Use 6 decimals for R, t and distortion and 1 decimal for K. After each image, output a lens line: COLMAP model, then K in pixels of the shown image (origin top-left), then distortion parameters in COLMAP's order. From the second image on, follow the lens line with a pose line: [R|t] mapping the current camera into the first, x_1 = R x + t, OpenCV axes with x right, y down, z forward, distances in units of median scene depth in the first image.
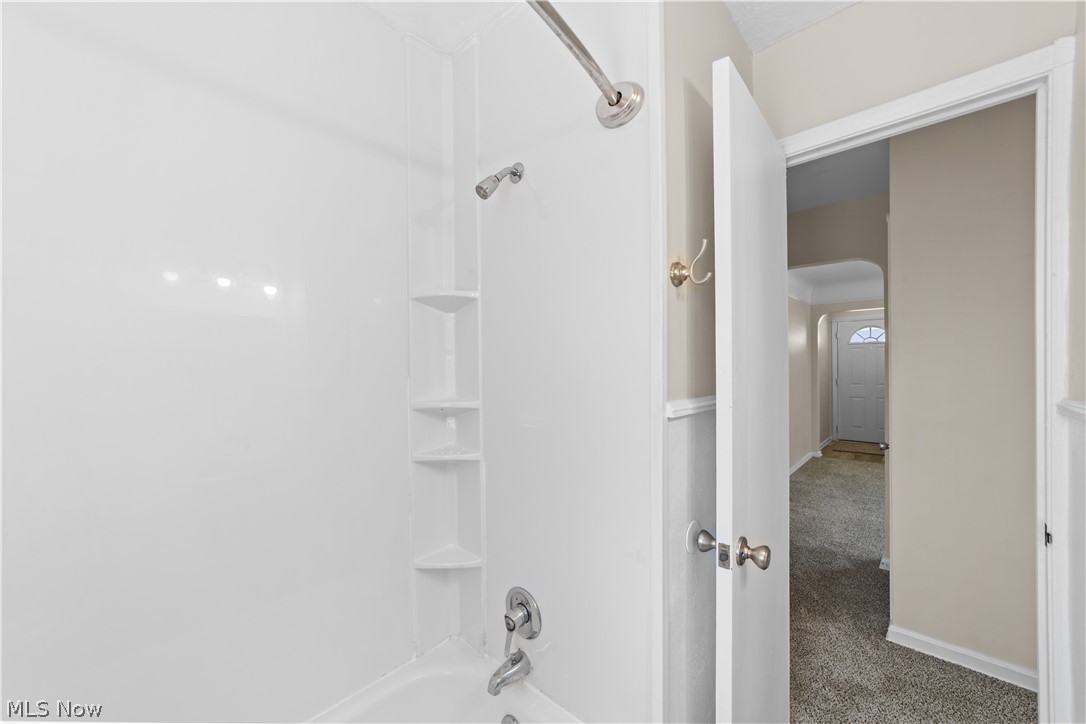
lens RADIAL K [[419.6, 0, 538.9], [0, 419.6, 367.4], [0, 0, 1]] dist [-0.019849, 0.007945]
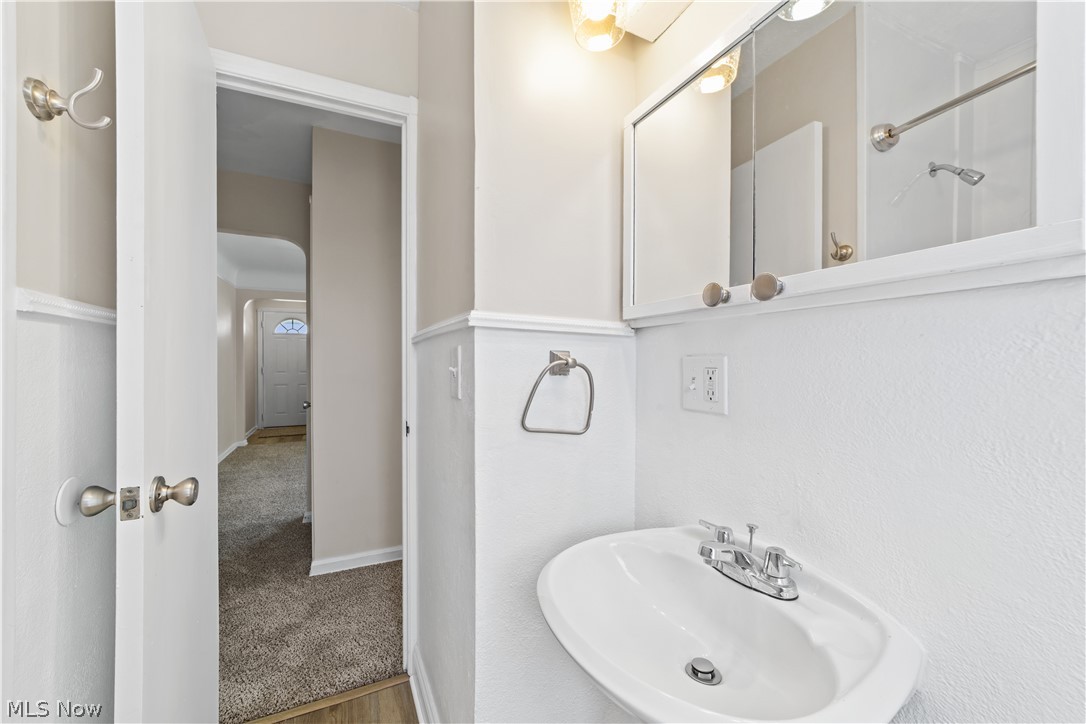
lens RADIAL K [[422.5, 0, 540.9], [0, 422.5, 358.3], [0, 0, 1]] dist [-0.012381, 0.004776]
pose [[0.354541, 0.009767, 0.934989, -0.002235], [0.005276, 0.999909, -0.012446, 0.085592], [-0.935026, 0.009345, 0.354457, 0.012797]]
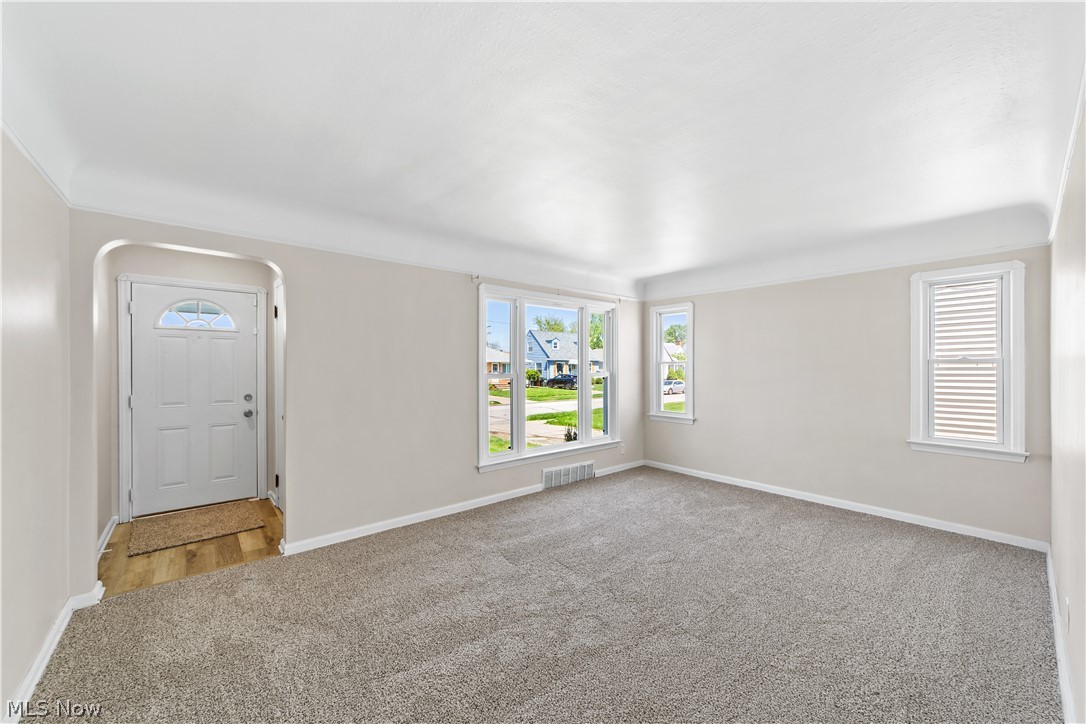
lens RADIAL K [[419.6, 0, 538.9], [0, 419.6, 367.4], [0, 0, 1]] dist [-0.019849, 0.007945]
pose [[0.119387, 0.008139, 0.992814, 1.106363], [0.004345, 0.999953, -0.008720, 0.002914], [-0.992838, 0.005355, 0.119346, 1.785306]]
